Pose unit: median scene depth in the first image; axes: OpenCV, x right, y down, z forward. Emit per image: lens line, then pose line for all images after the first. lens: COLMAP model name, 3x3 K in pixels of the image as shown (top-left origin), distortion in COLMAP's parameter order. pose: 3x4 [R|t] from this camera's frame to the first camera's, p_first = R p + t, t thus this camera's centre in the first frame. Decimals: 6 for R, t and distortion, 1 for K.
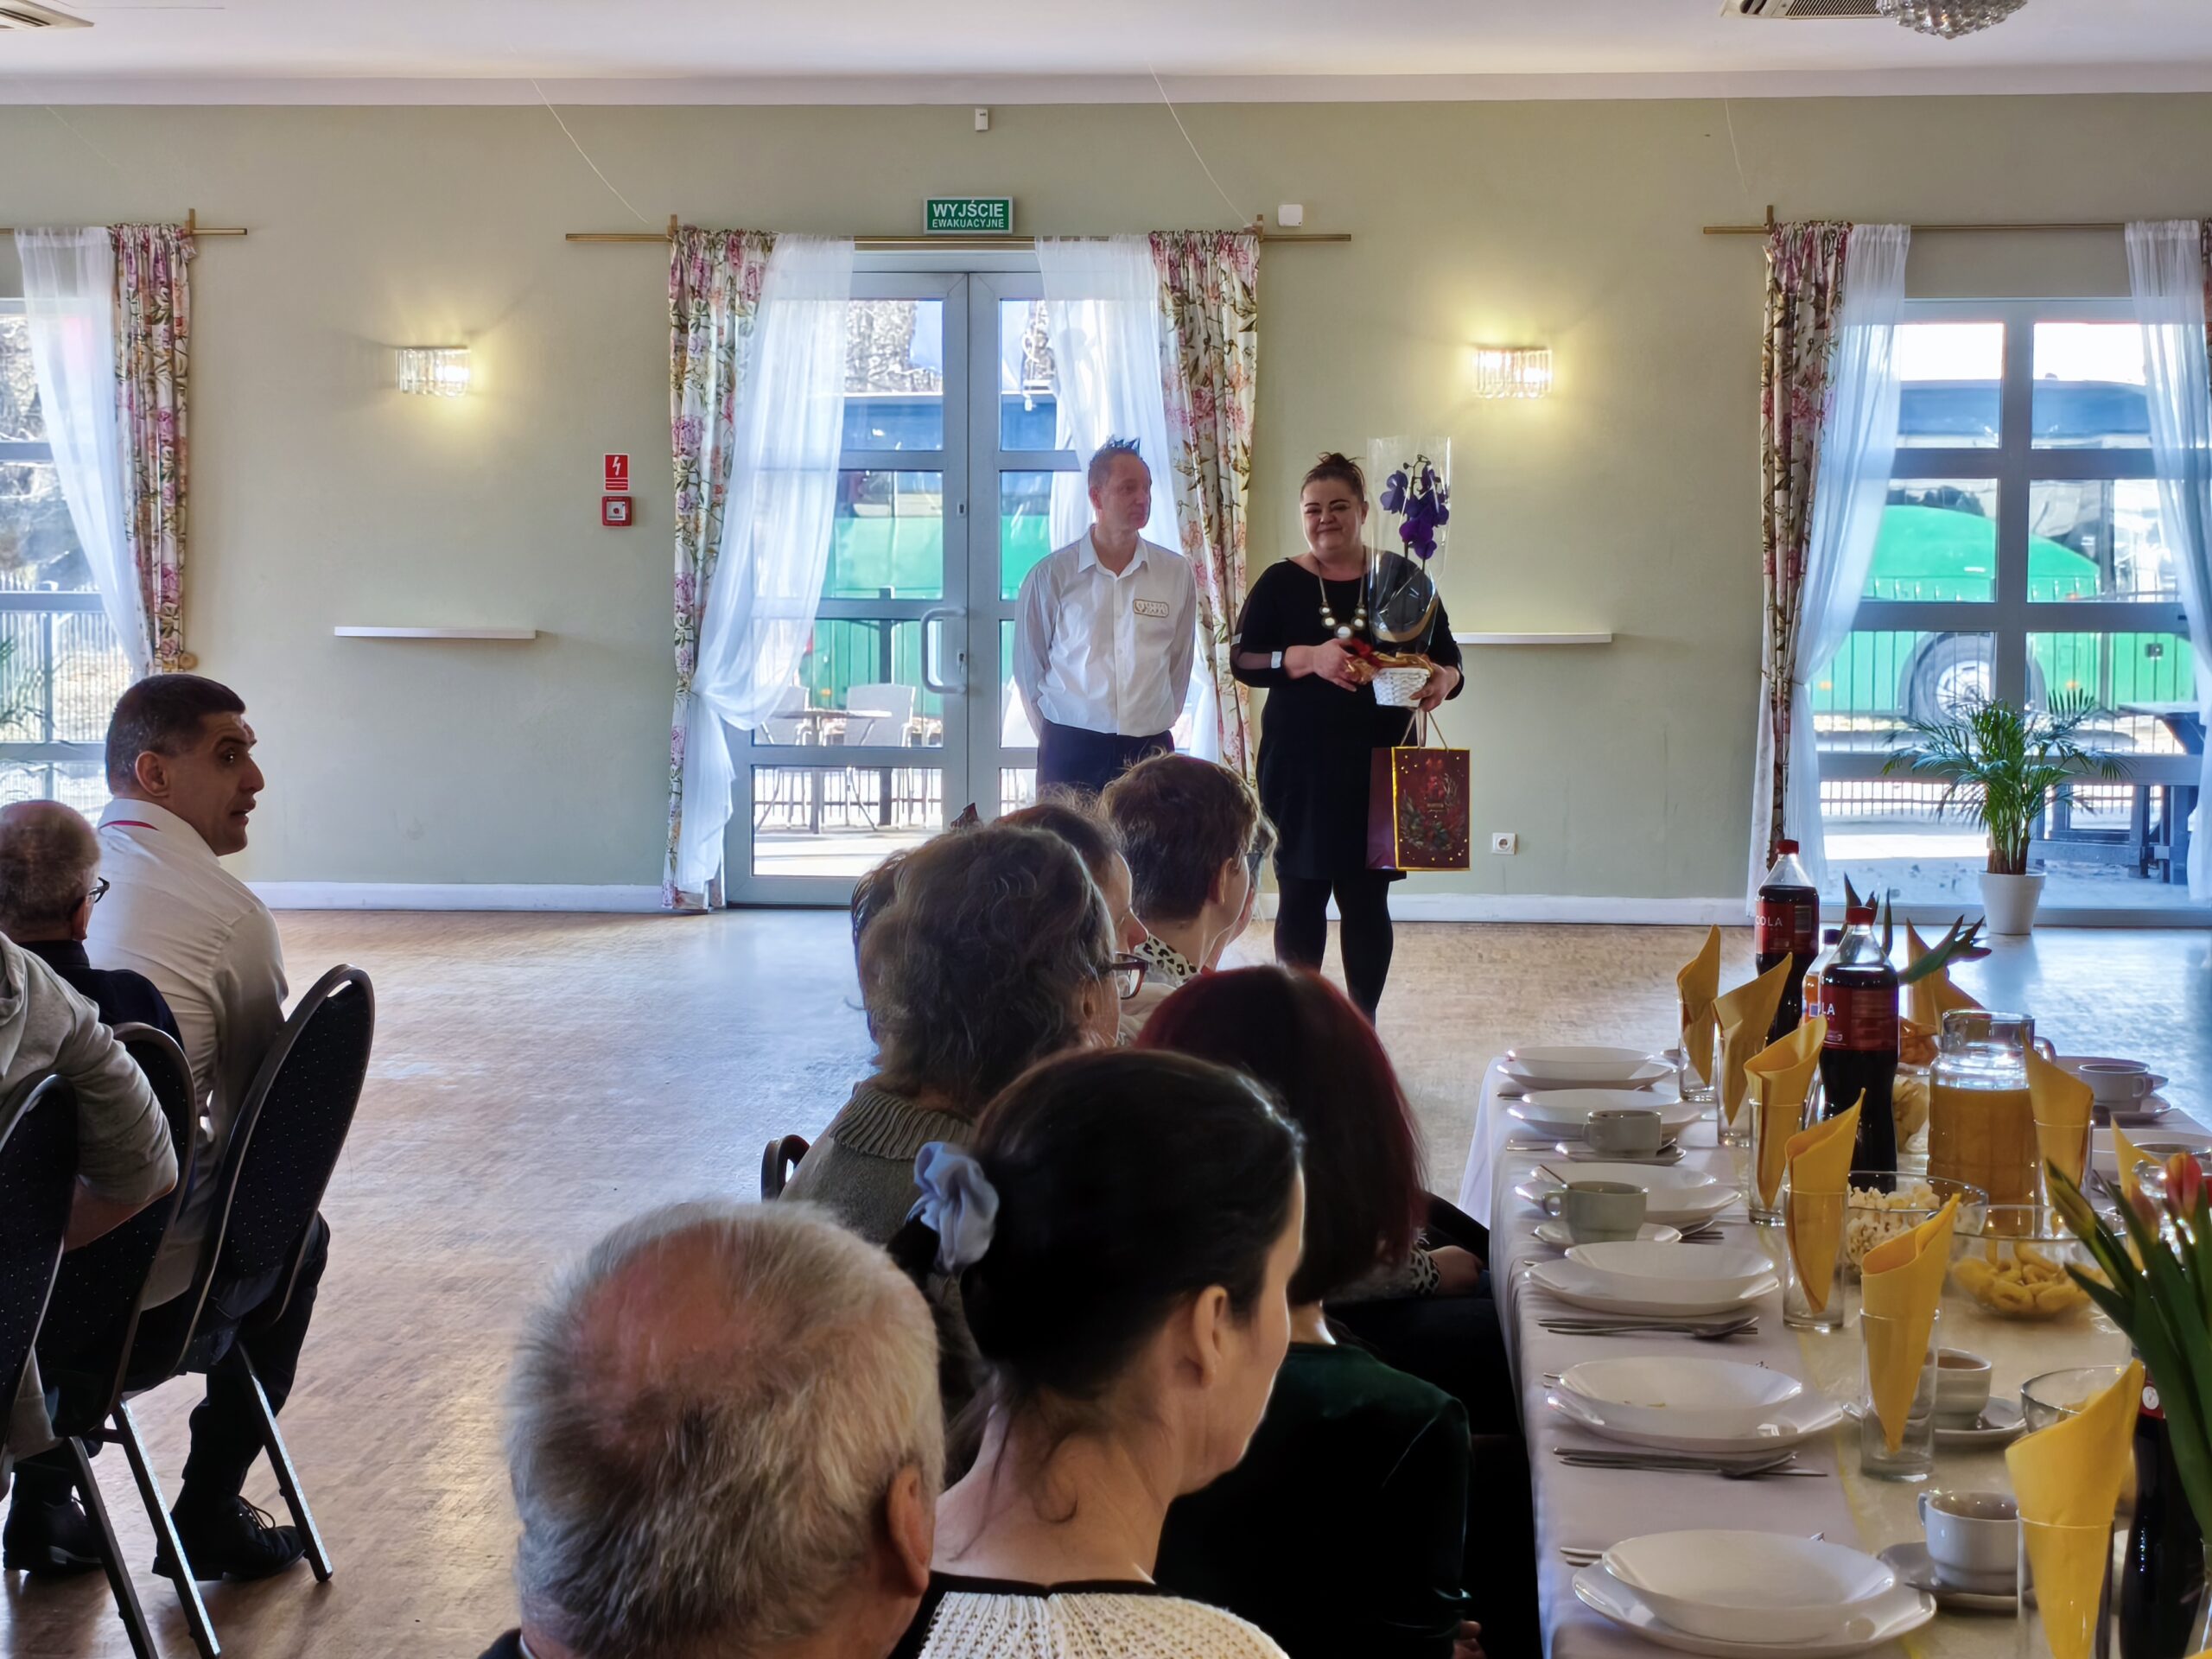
lens RADIAL K [[4096.2, 0, 1042.7], [0, 4096.2, 837.2], [0, 0, 1]] dist [0.190872, -0.815640]
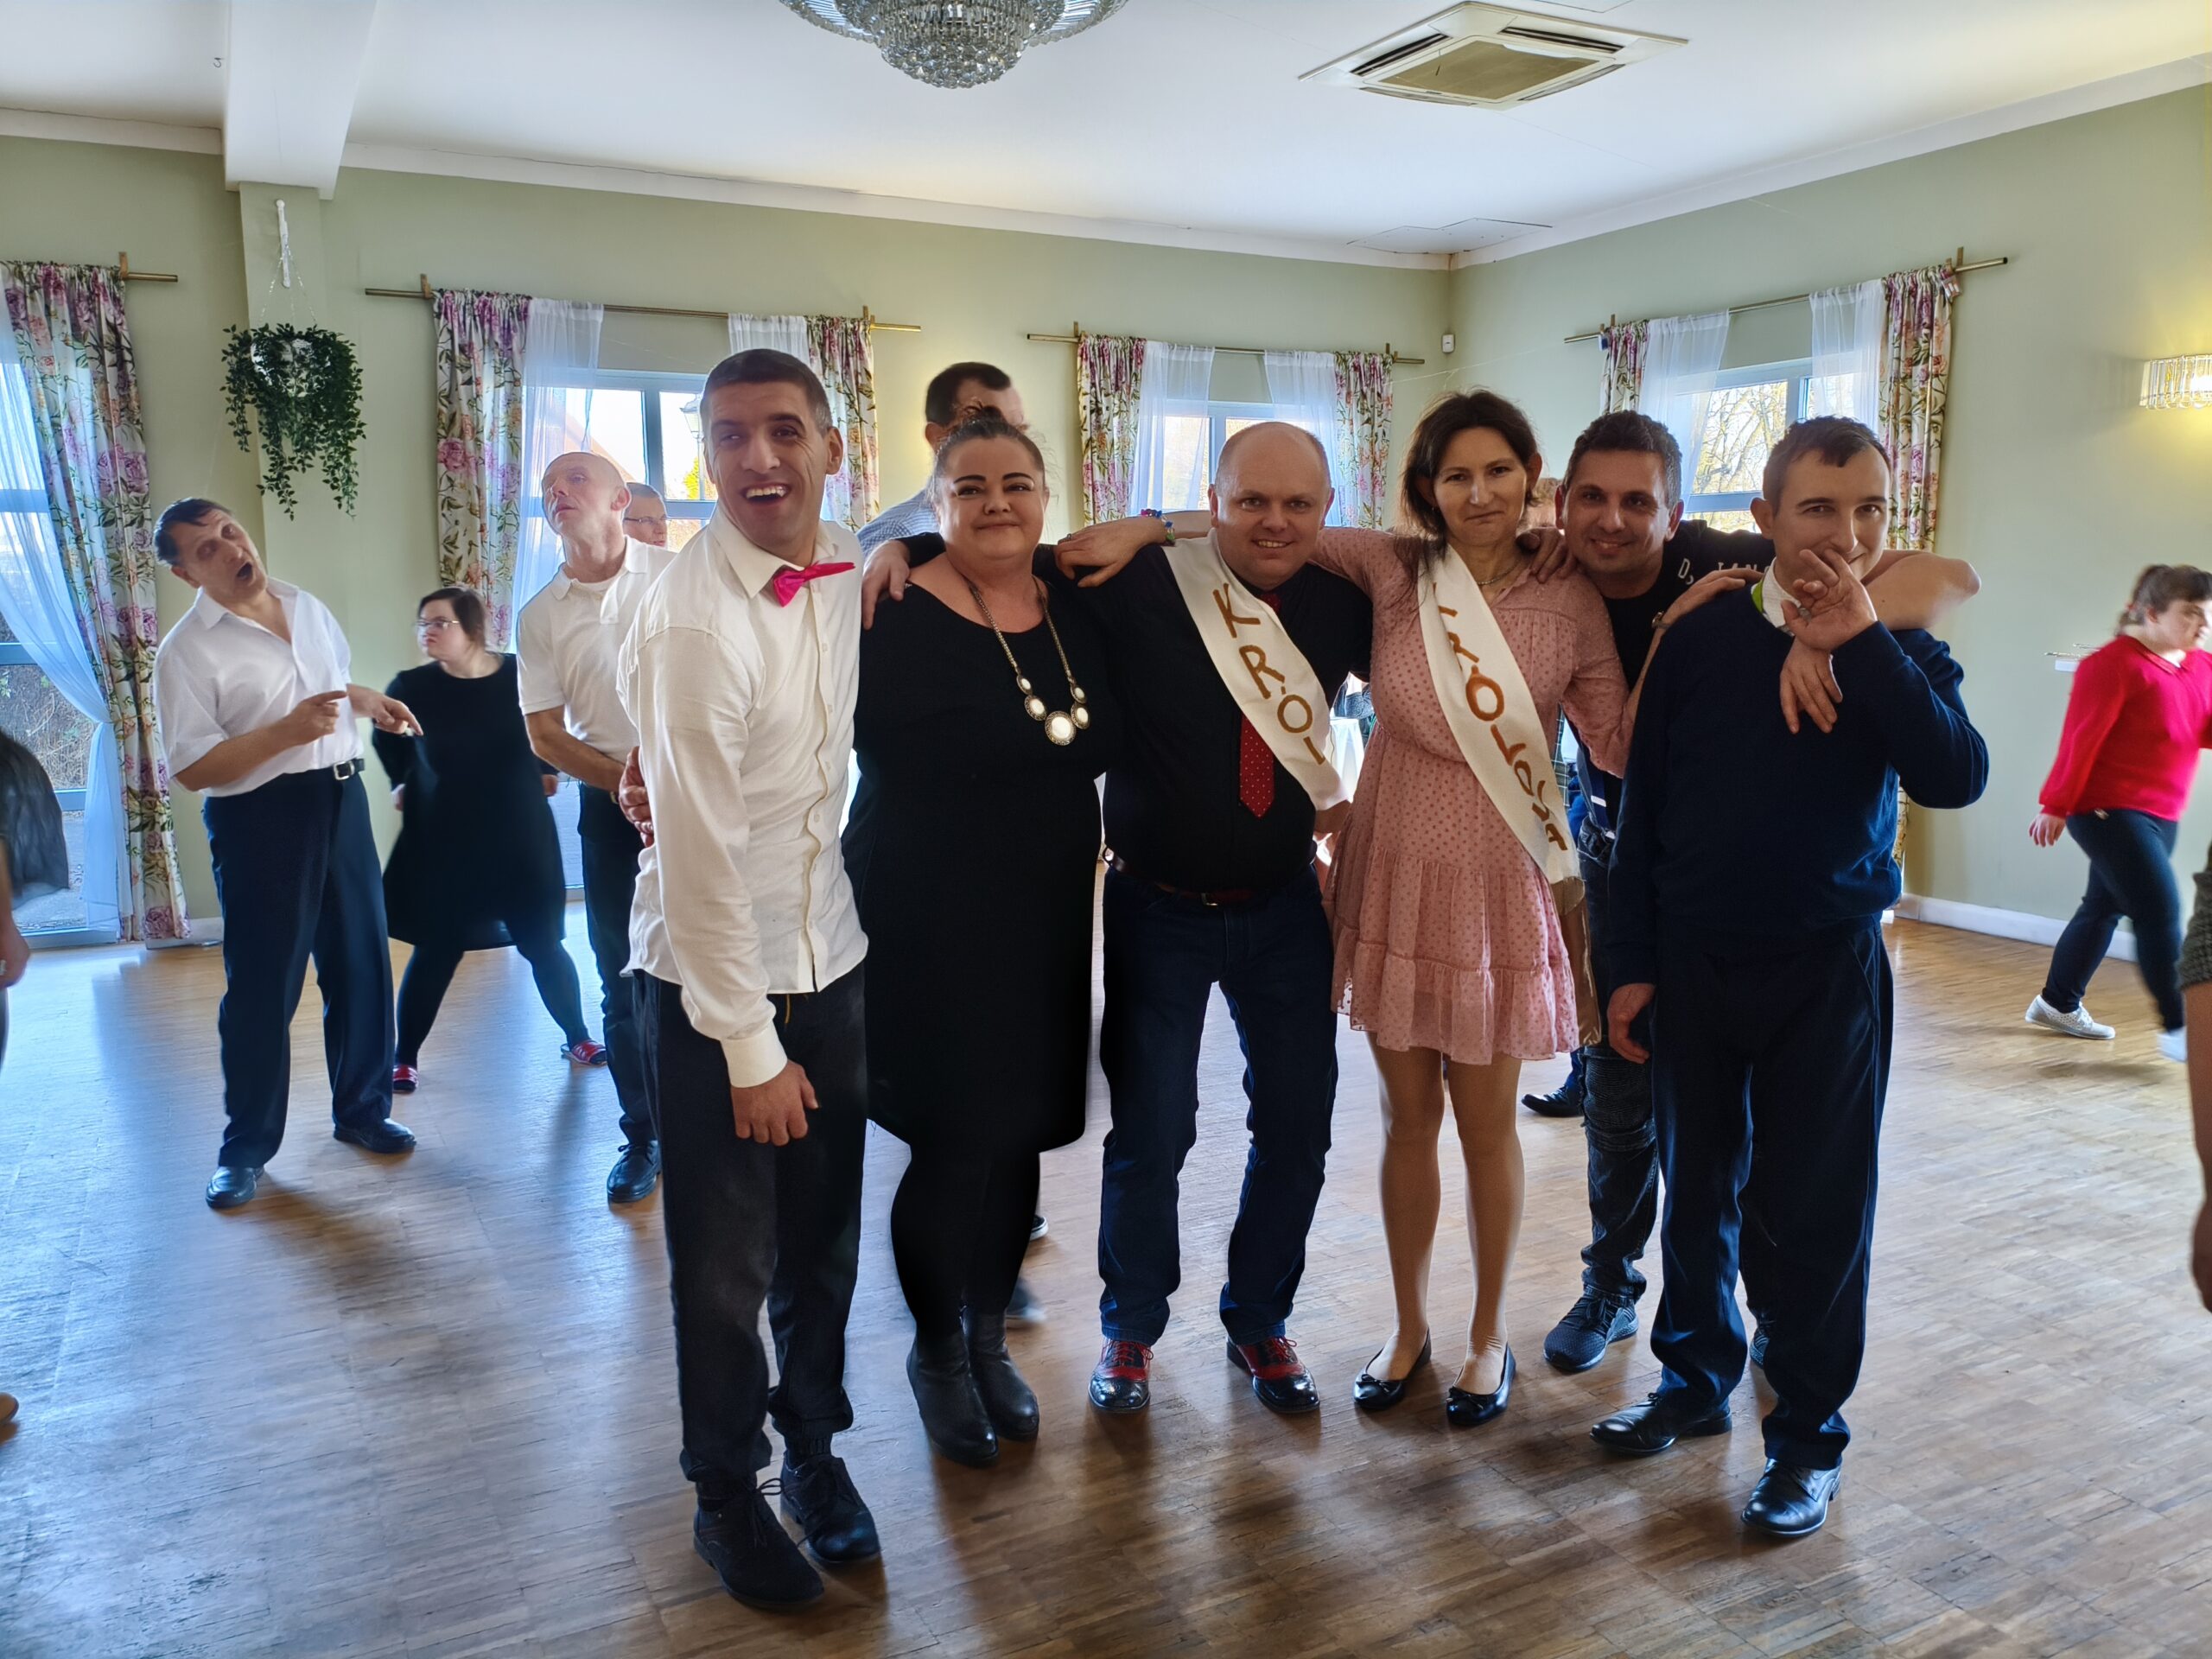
lens RADIAL K [[1770.3, 0, 1100.6], [0, 1770.3, 823.1], [0, 0, 1]] dist [0.047162, -0.068855]
pose [[0.549154, 0.102428, -0.829420, 0.059420], [-0.053145, 0.994732, 0.087657, -0.037942], [0.834029, -0.004058, 0.551705, 0.584613]]
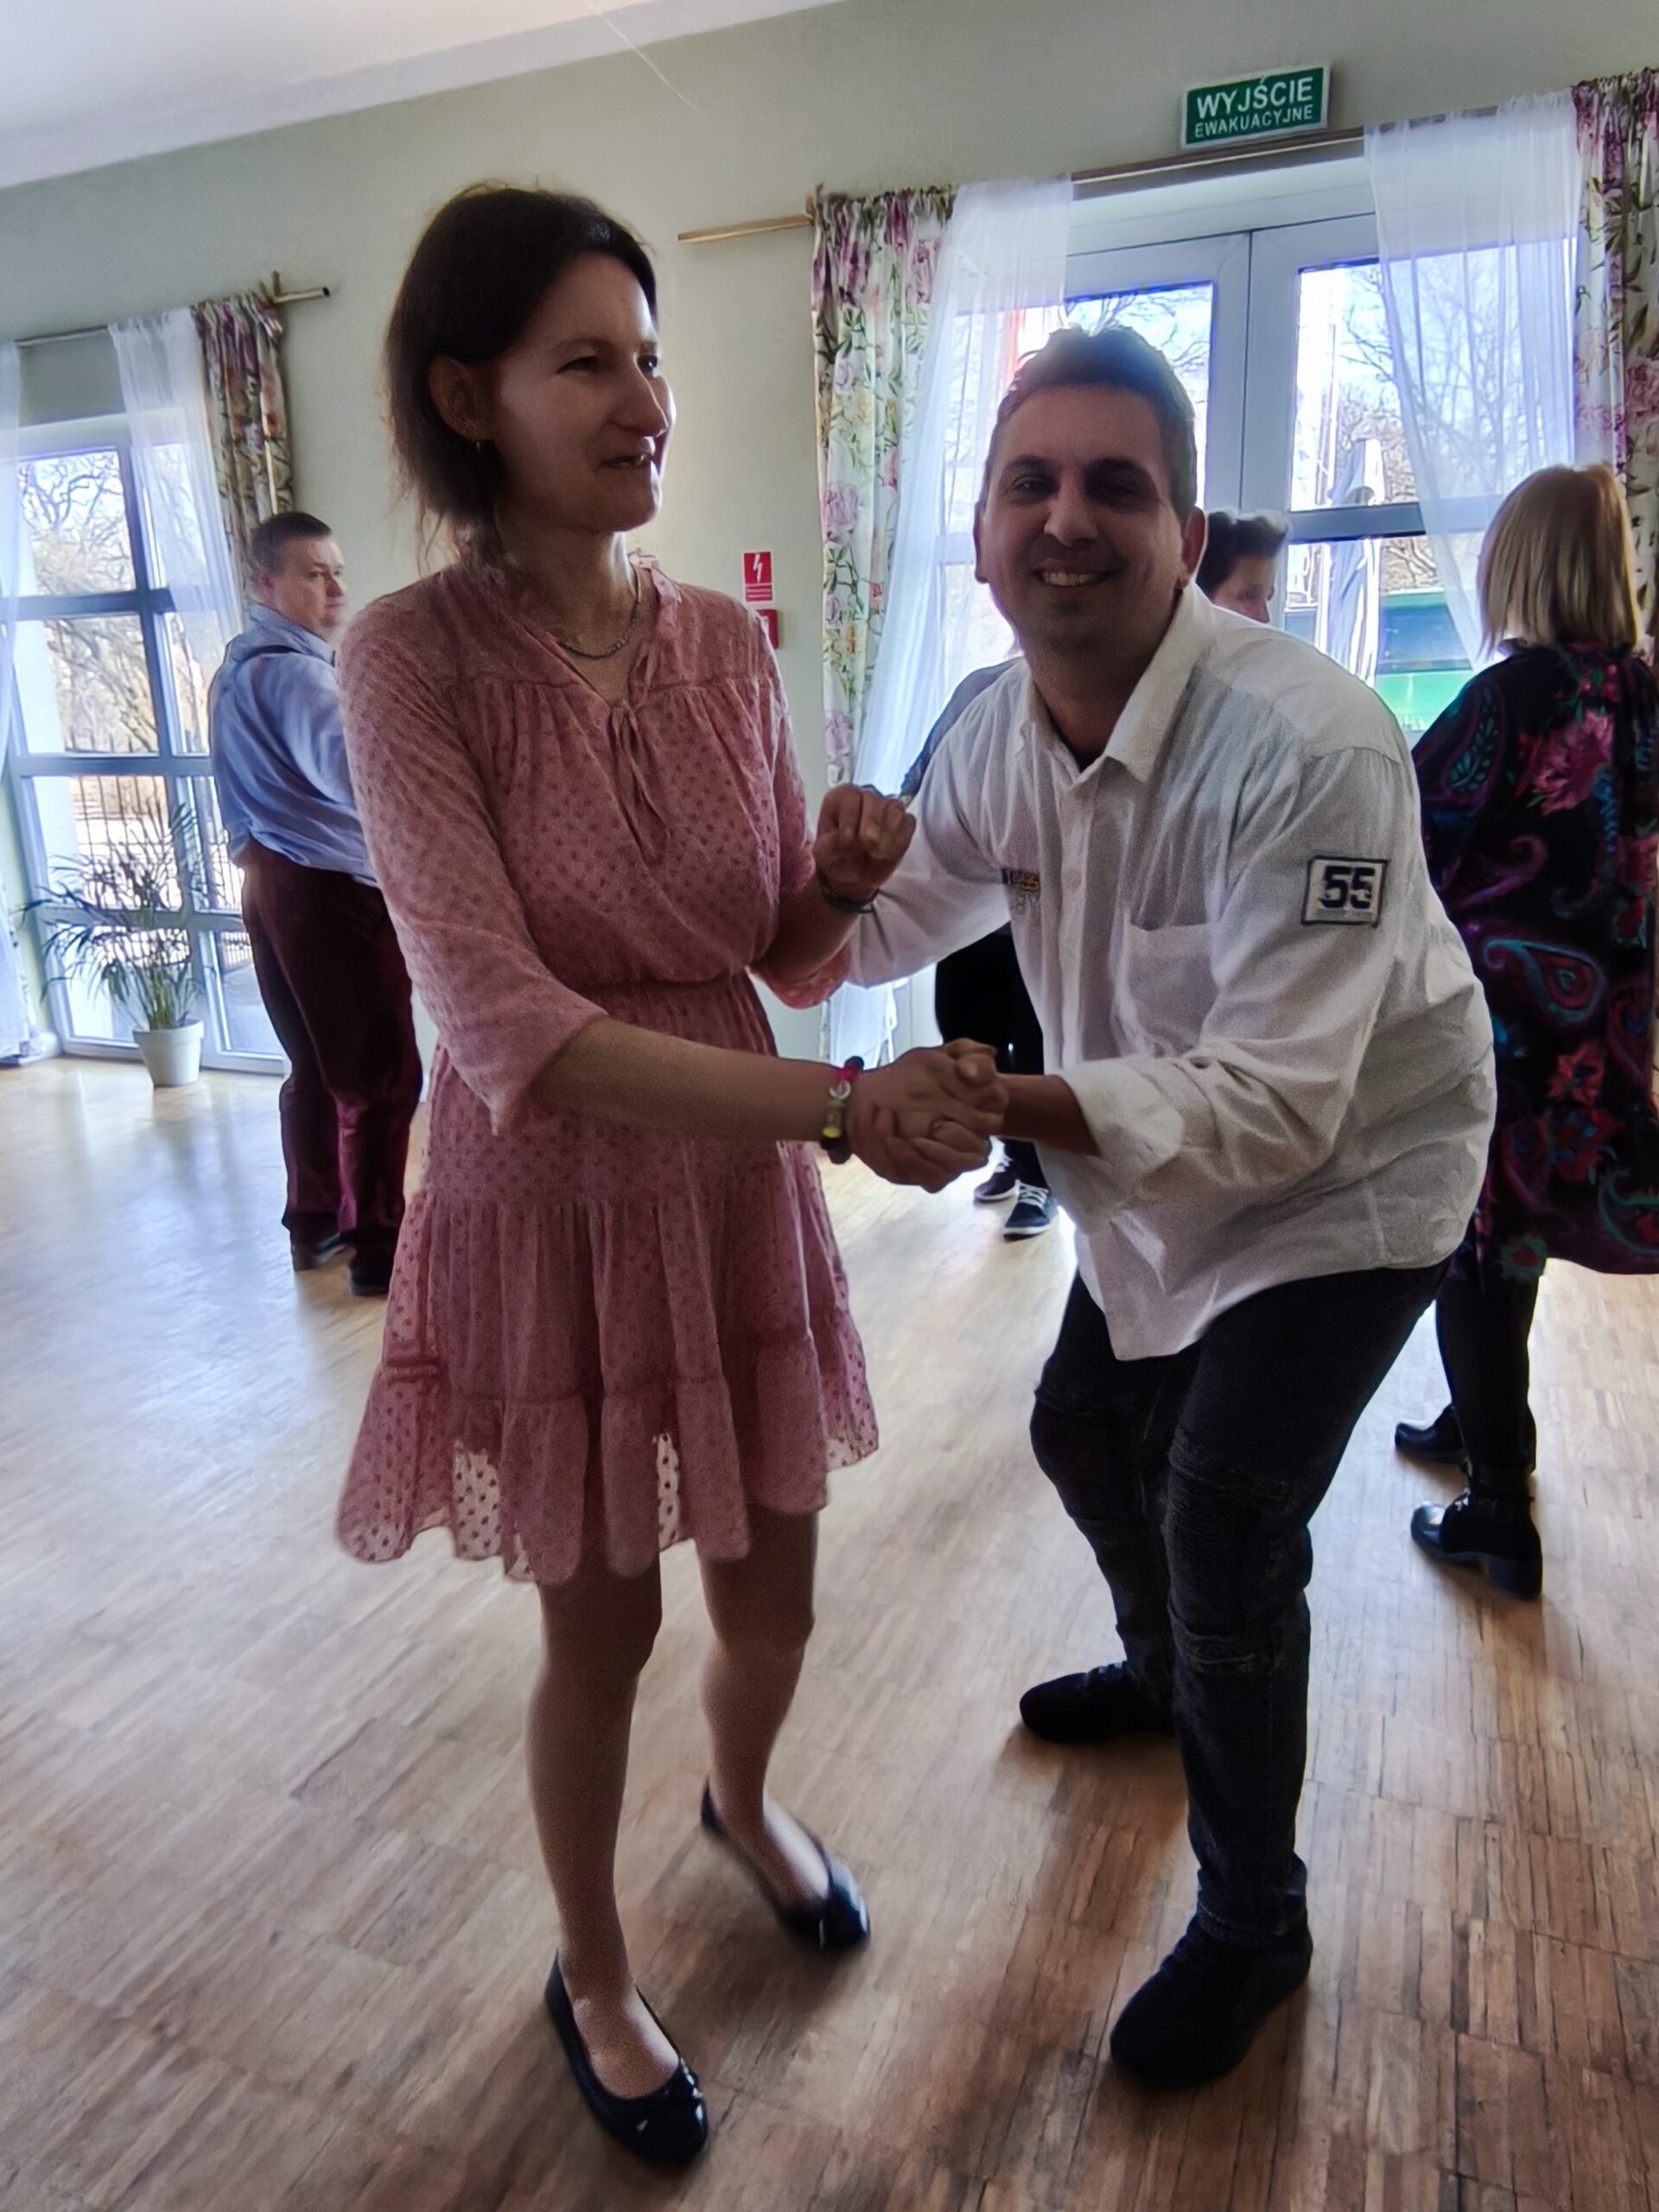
lens RADIAL K [[1374.6, 0, 869.9], [0, 1374.6, 1099.6], [0, 0, 1]] dist [-0.002787, -0.000190]
pose [[0.961399, 0.049541, -0.270661, -0.010172], [0.000248, 0.983502, 0.180897, -0.039973], [0.275157, -0.173981, 0.945526, 0.754924]]
